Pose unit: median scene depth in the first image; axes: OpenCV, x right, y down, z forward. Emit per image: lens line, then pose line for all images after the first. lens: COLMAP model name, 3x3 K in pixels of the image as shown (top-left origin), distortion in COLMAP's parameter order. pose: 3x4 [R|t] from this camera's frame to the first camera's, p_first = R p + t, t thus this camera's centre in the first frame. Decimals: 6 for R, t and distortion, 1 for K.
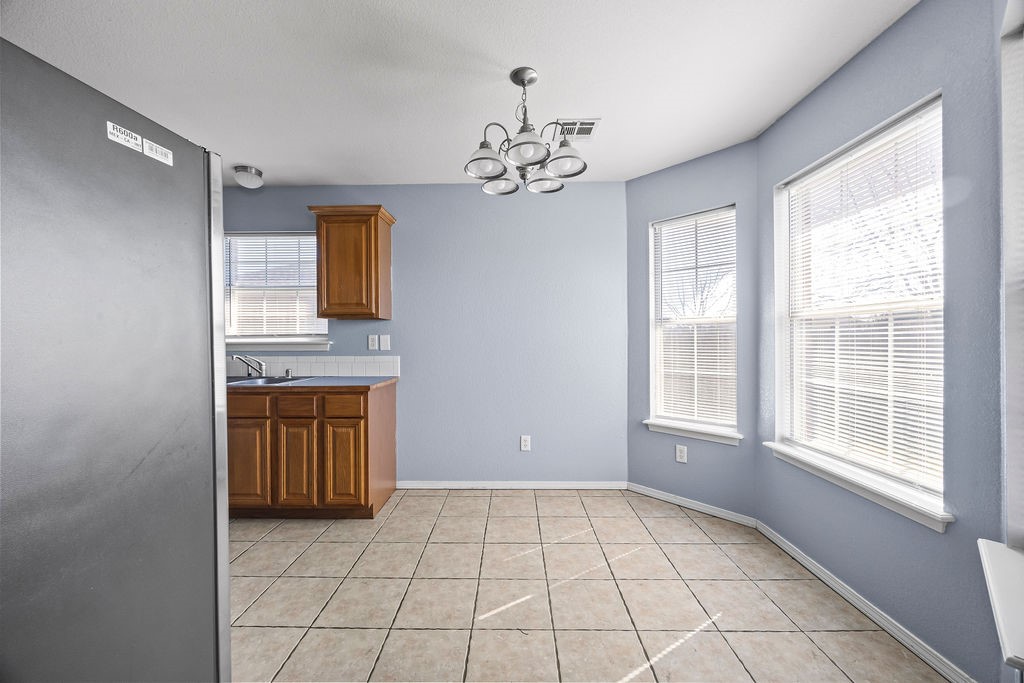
lens RADIAL K [[388.2, 0, 508.7], [0, 388.2, 339.3], [0, 0, 1]] dist [-0.001395, -0.000019]
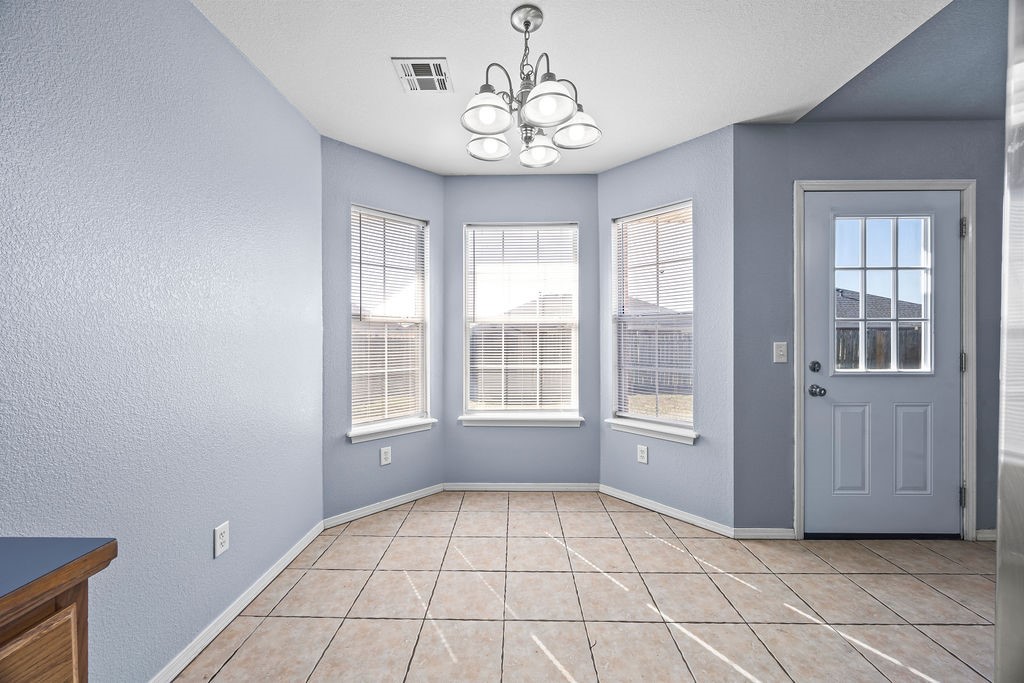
lens RADIAL K [[385.1, 0, 506.8], [0, 385.1, 339.2], [0, 0, 1]] dist [-0.005093, 0.000217]
pose [[0.003104, 0.000894, 0.999995, -0.550985], [0.002687, 0.999996, -0.000902, 0.005819], [-0.999992, 0.002690, 0.003101, 0.738206]]
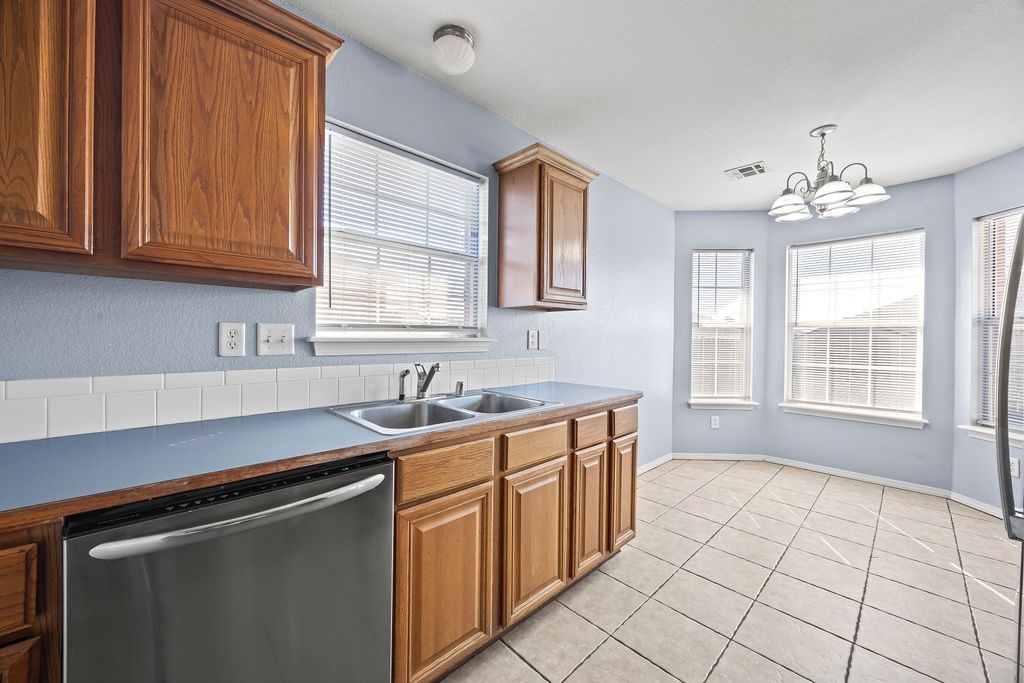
lens RADIAL K [[385.1, 0, 506.8], [0, 385.1, 339.2], [0, 0, 1]] dist [-0.005093, 0.000217]
pose [[0.712972, 0.006215, 0.701164, -1.105652], [-0.012144, 0.999920, 0.003485, 0.006625], [-0.701087, -0.011000, 0.712991, 0.584566]]
